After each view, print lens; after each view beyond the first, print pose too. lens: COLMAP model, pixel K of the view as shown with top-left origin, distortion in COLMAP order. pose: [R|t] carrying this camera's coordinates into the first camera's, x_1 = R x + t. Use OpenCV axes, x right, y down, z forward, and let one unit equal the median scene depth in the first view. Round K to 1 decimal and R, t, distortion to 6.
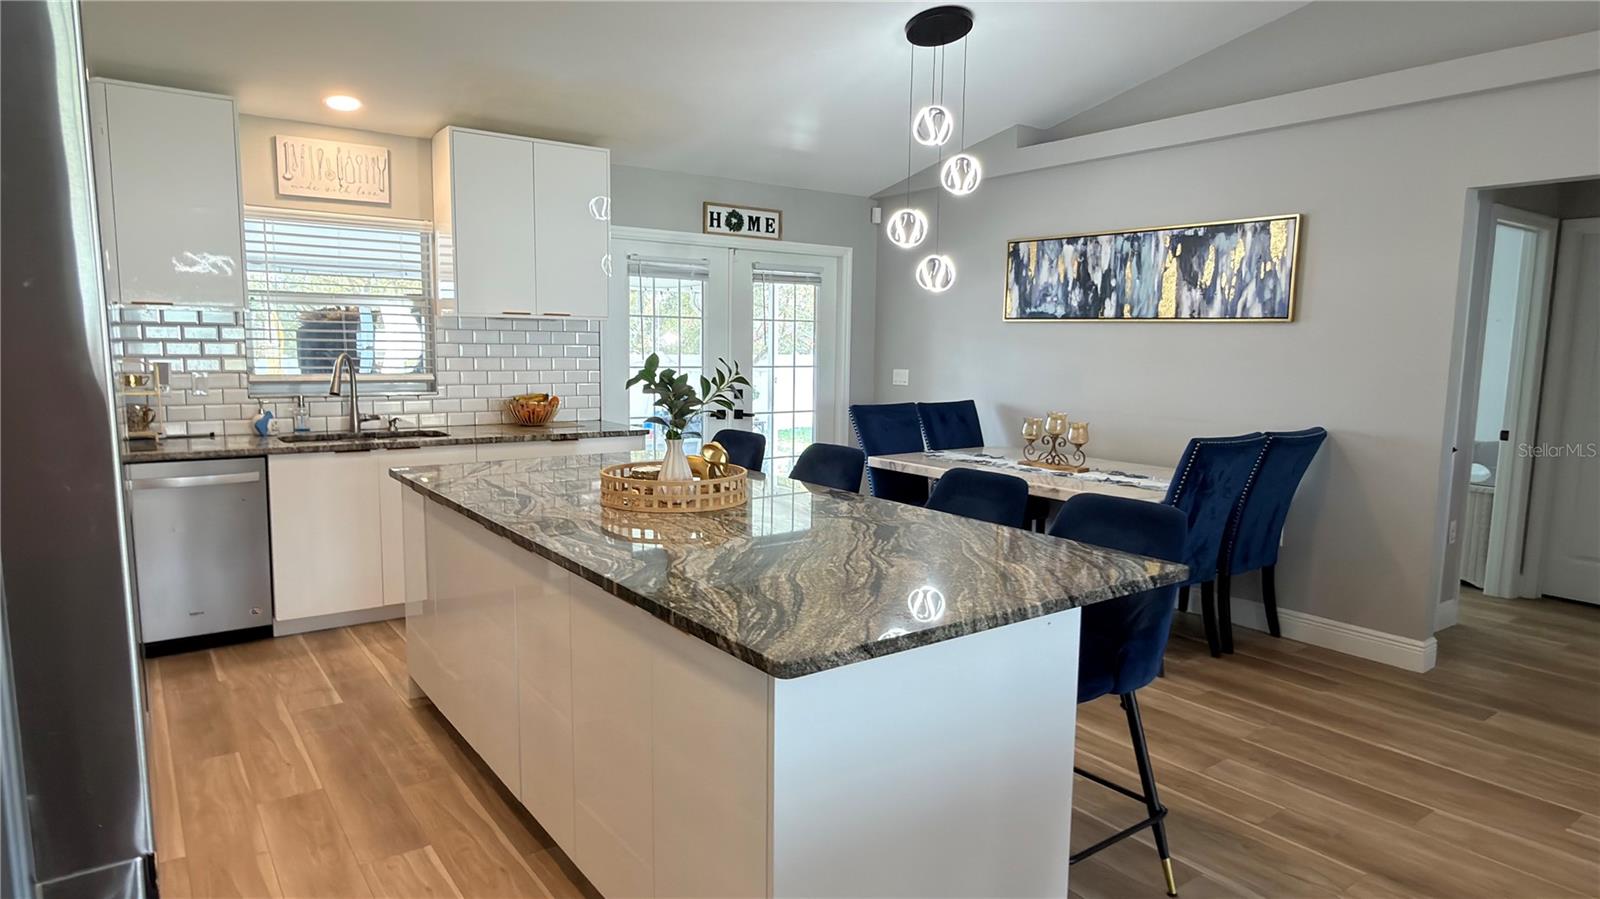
lens RADIAL K [[935.9, 0, 801.5], [0, 935.9, 454.4], [0, 0, 1]] dist [-0.001037, 0.001614]
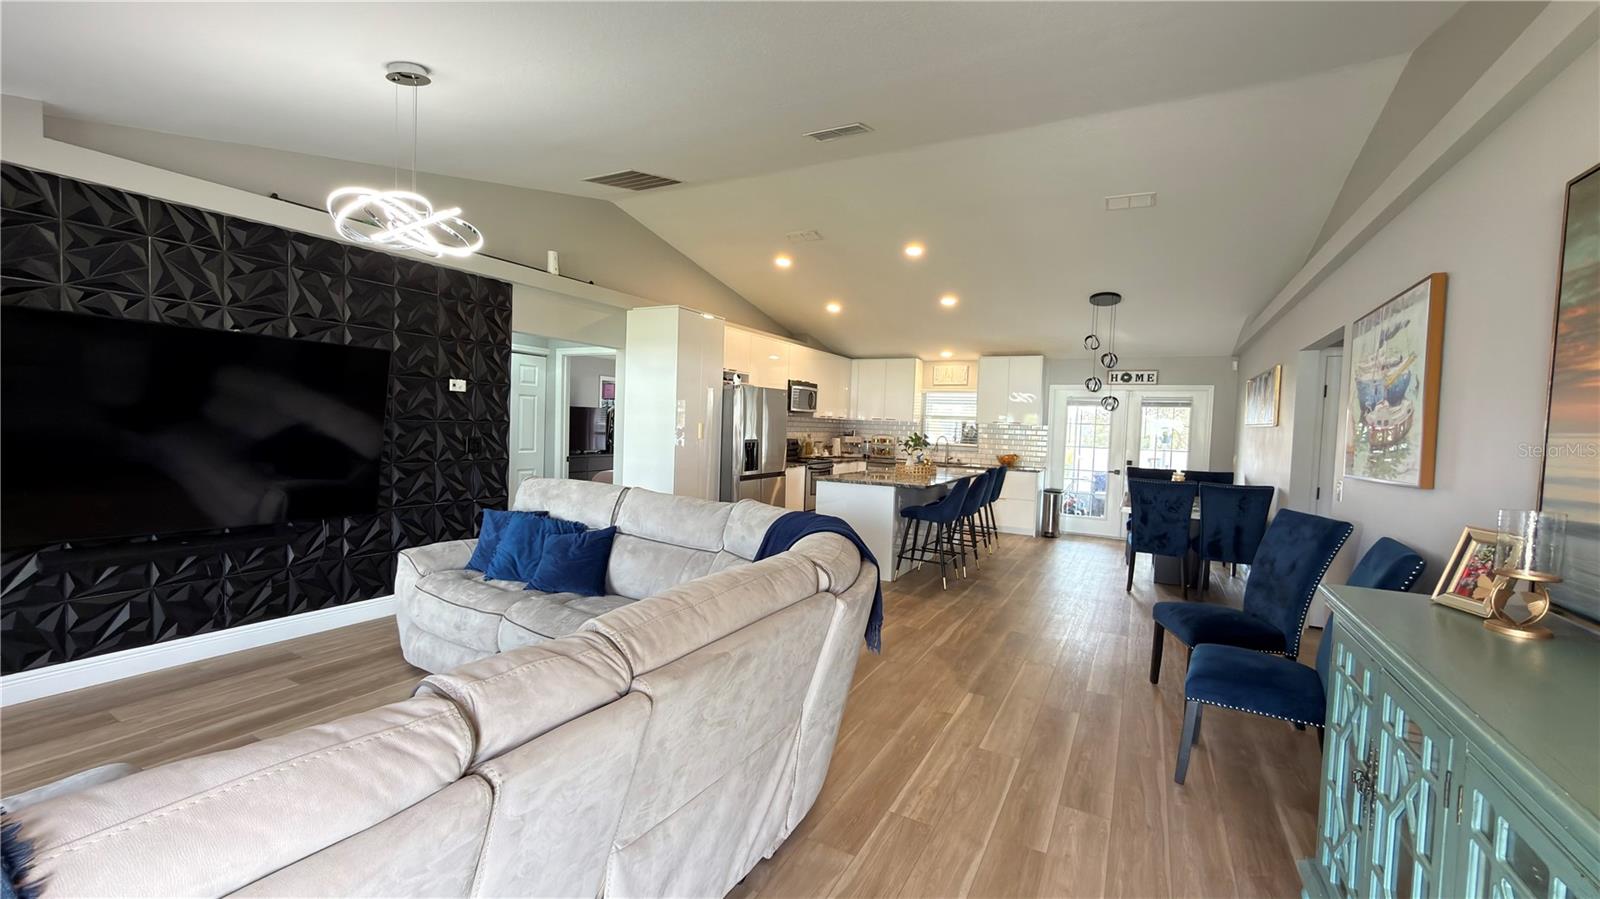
lens RADIAL K [[639.1, 0, 800.7], [0, 639.1, 454.3], [0, 0, 1]] dist [0.000757, -0.000083]
pose [[0.427499, 0.043506, -0.902968, 1.147165], [-0.136297, 0.990525, -0.016804, 0.046891], [0.893682, 0.130256, 0.429378, -0.271245]]
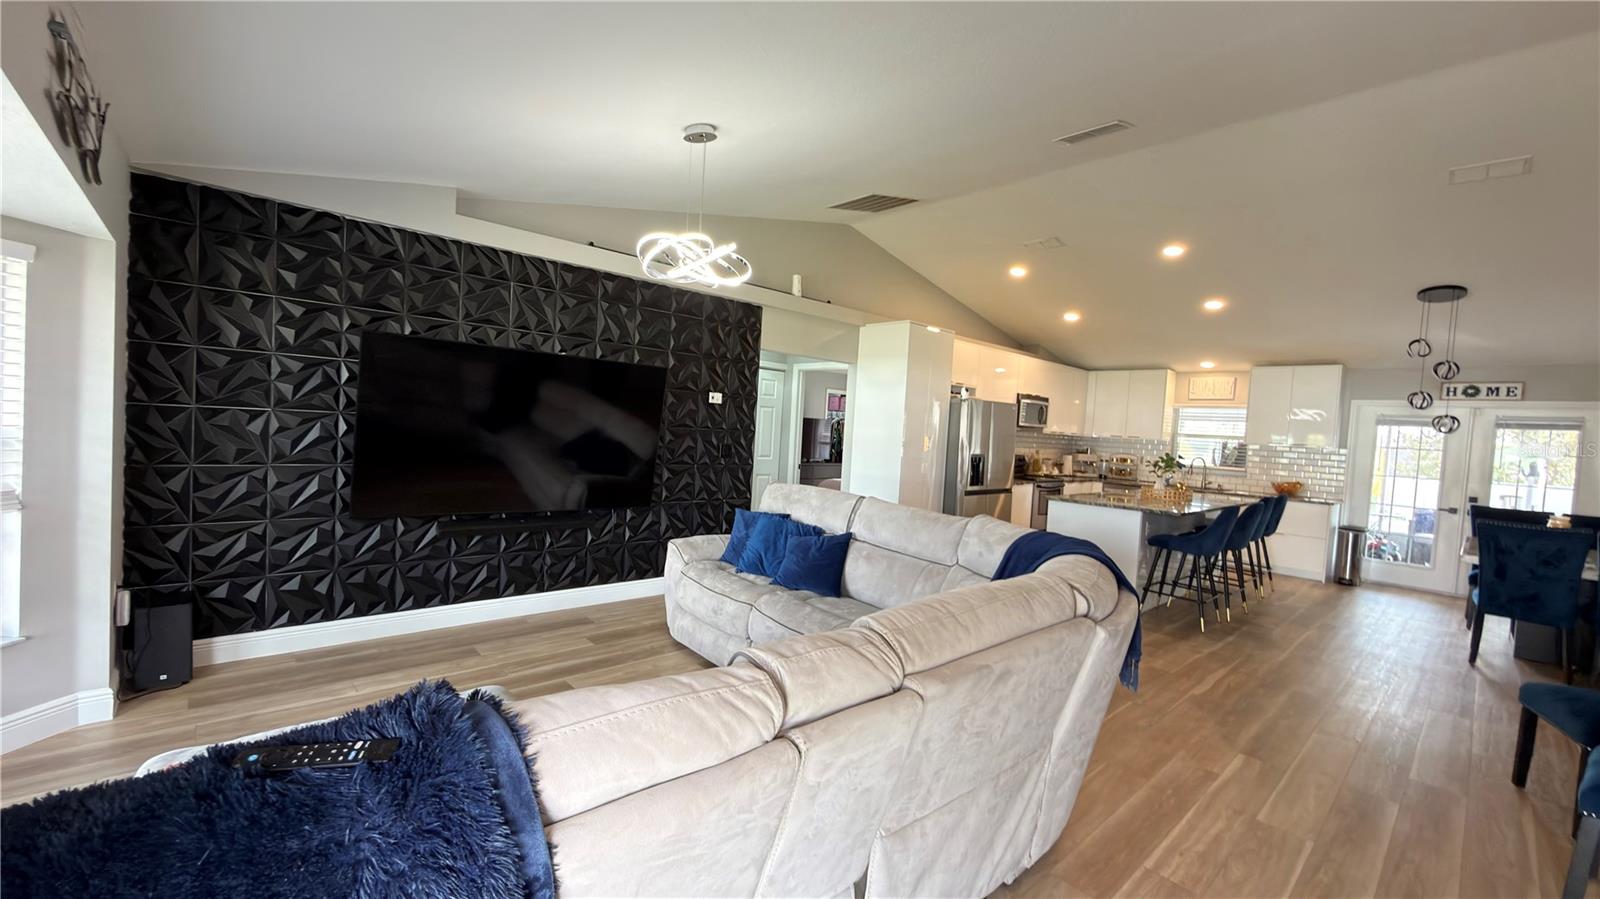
lens RADIAL K [[639.1, 0, 799.6], [0, 639.1, 454.3], [0, 0, 1]] dist [0.000757, -0.000083]
pose [[0.109794, 0.035569, -0.993318, 1.154225], [-0.173400, 0.984720, 0.016095, 0.050595], [0.978712, 0.170475, 0.114284, -0.301558]]
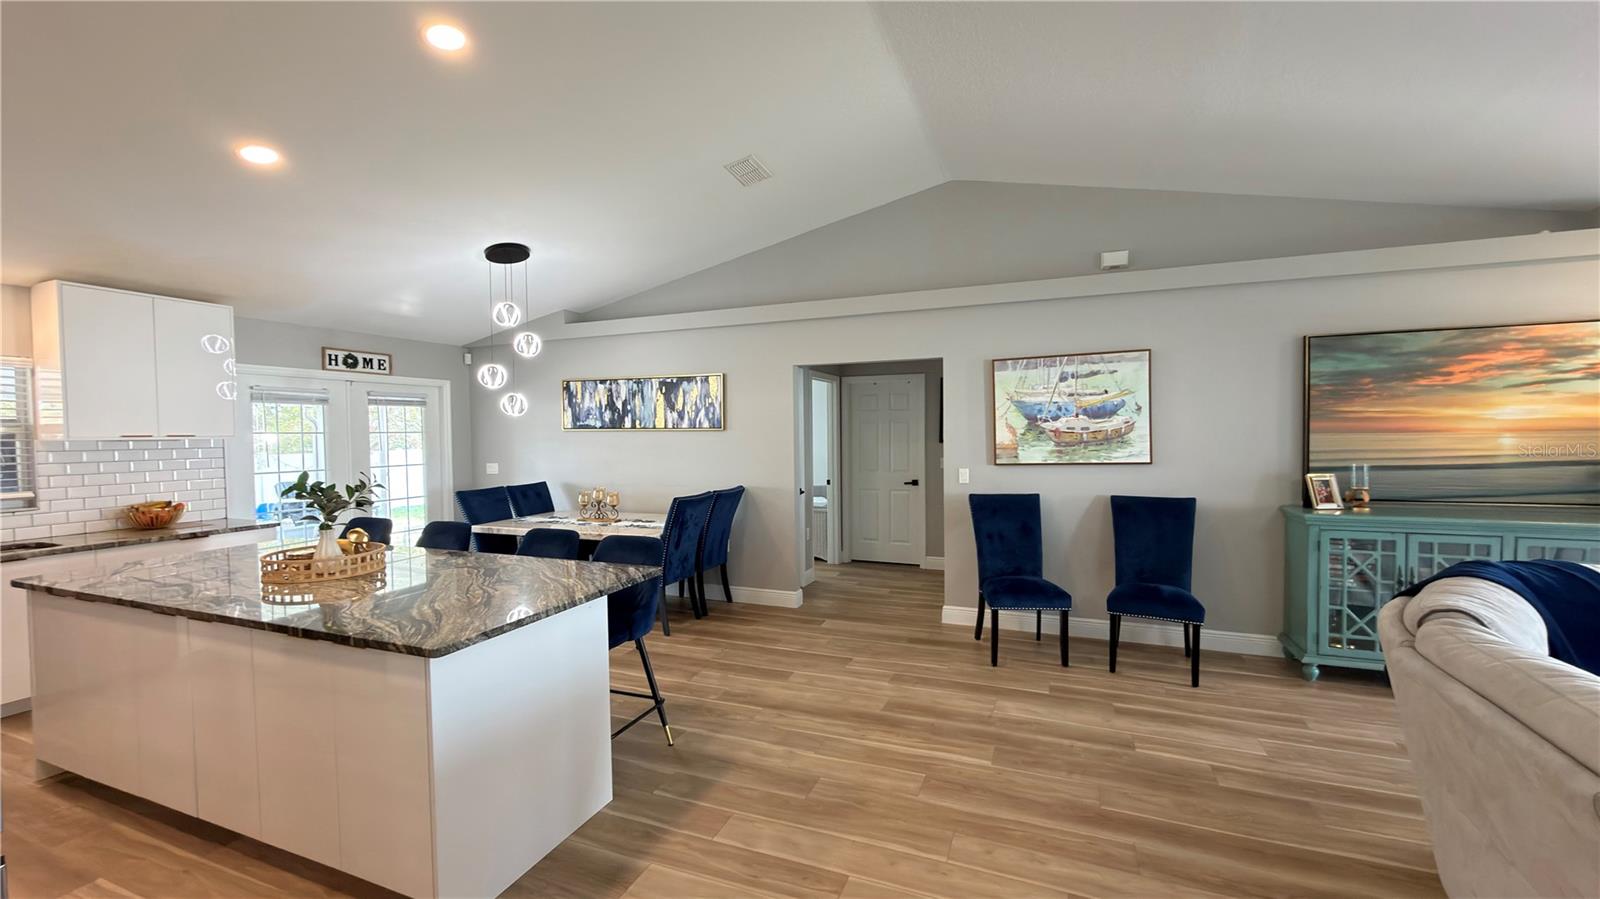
lens RADIAL K [[639.1, 0, 799.7], [0, 639.1, 452.9], [0, 0, 1]] dist [0.000757, -0.000083]
pose [[0.848494, -0.042577, 0.527490, -0.018077], [0.087626, 0.994303, -0.060695, -0.005762], [-0.521900, 0.097721, 0.847391, -0.141615]]
